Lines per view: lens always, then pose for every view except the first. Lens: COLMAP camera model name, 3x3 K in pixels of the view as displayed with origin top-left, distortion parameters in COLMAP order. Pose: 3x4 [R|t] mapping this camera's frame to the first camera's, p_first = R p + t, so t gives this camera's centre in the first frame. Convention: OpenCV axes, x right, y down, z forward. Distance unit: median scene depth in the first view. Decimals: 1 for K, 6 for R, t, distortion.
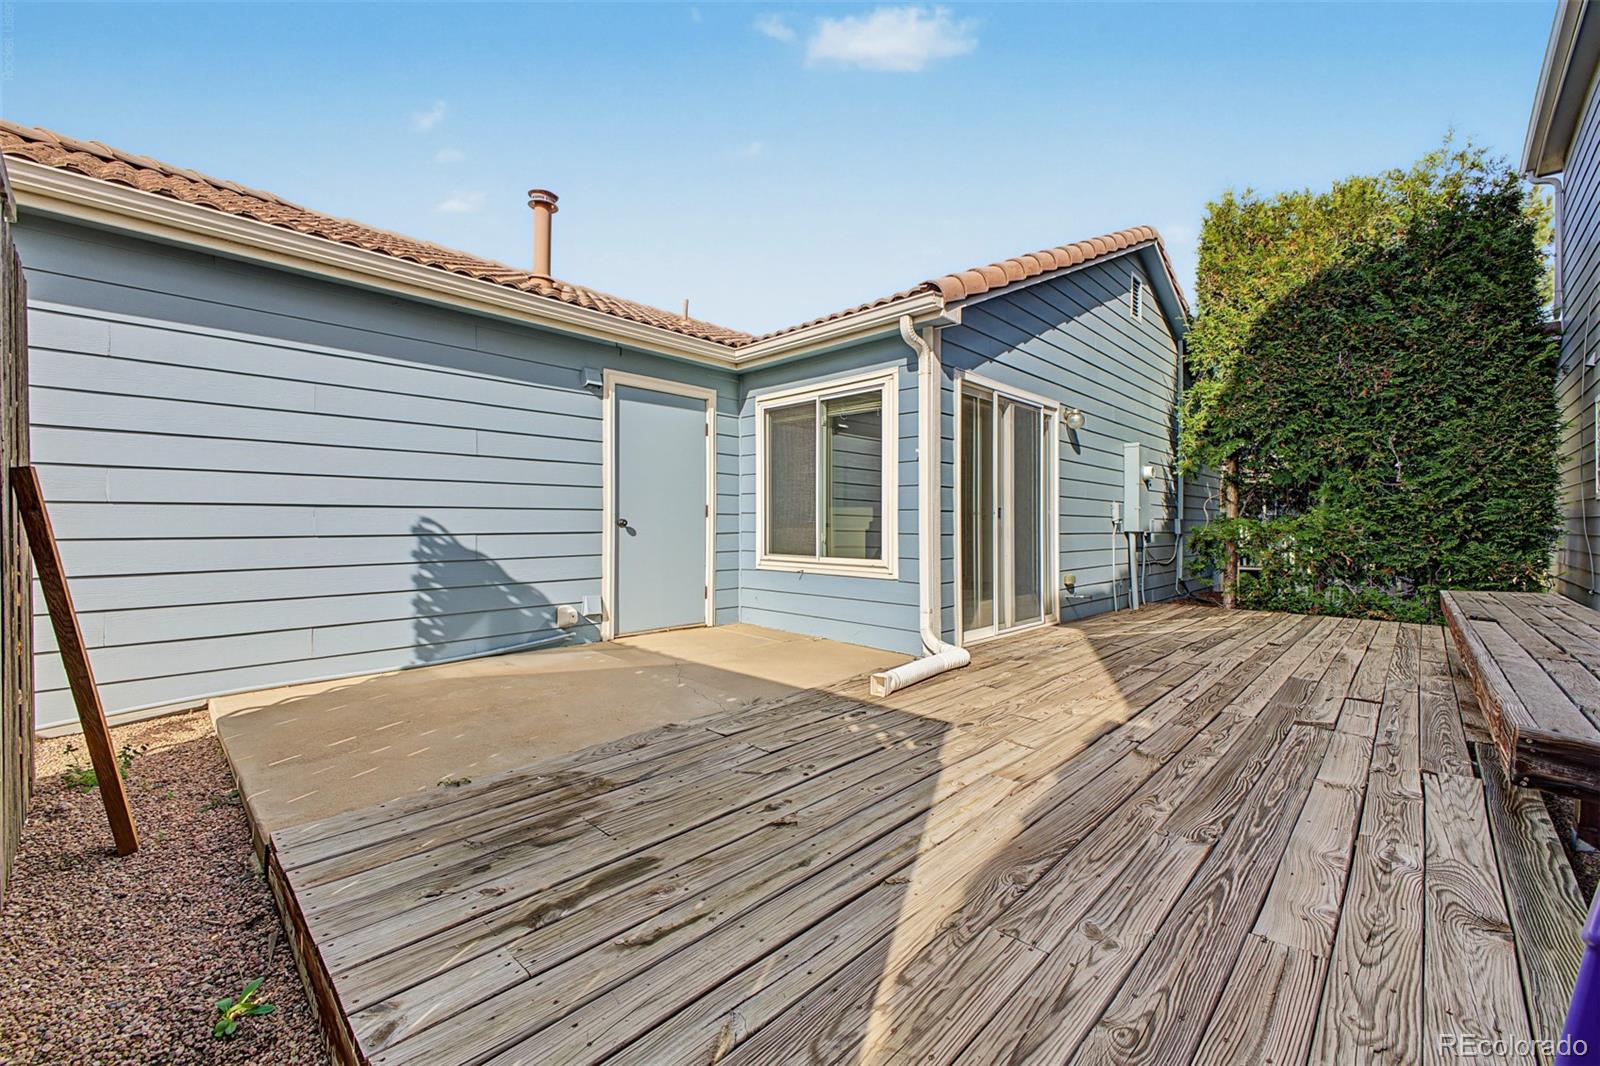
lens RADIAL K [[641.7, 0, 806.1], [0, 641.7, 525.6], [0, 0, 1]] dist [0.023953, -0.008424]
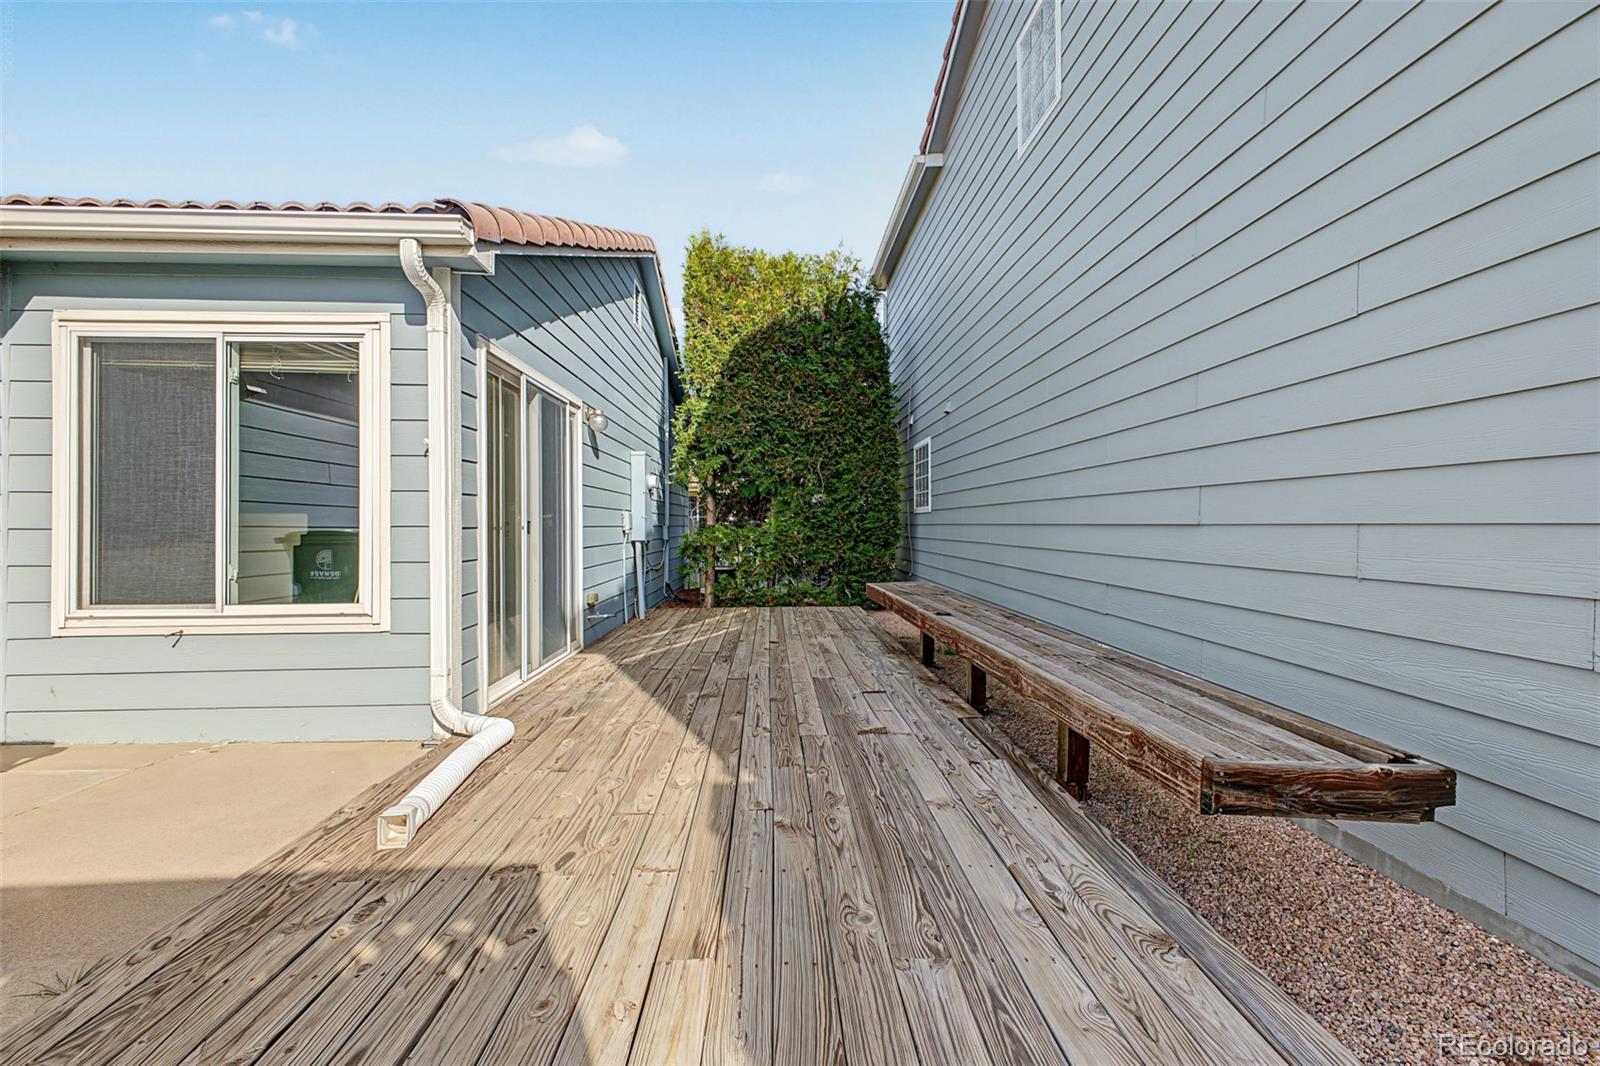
lens RADIAL K [[641.7, 0, 806.1], [0, 641.7, 525.6], [0, 0, 1]] dist [0.023953, -0.008424]
pose [[0.697619, -0.005863, 0.716445, -0.030133], [0.006040, 0.999979, 0.002303, -0.020048], [-0.716444, 0.002721, 0.697640, 0.173064]]
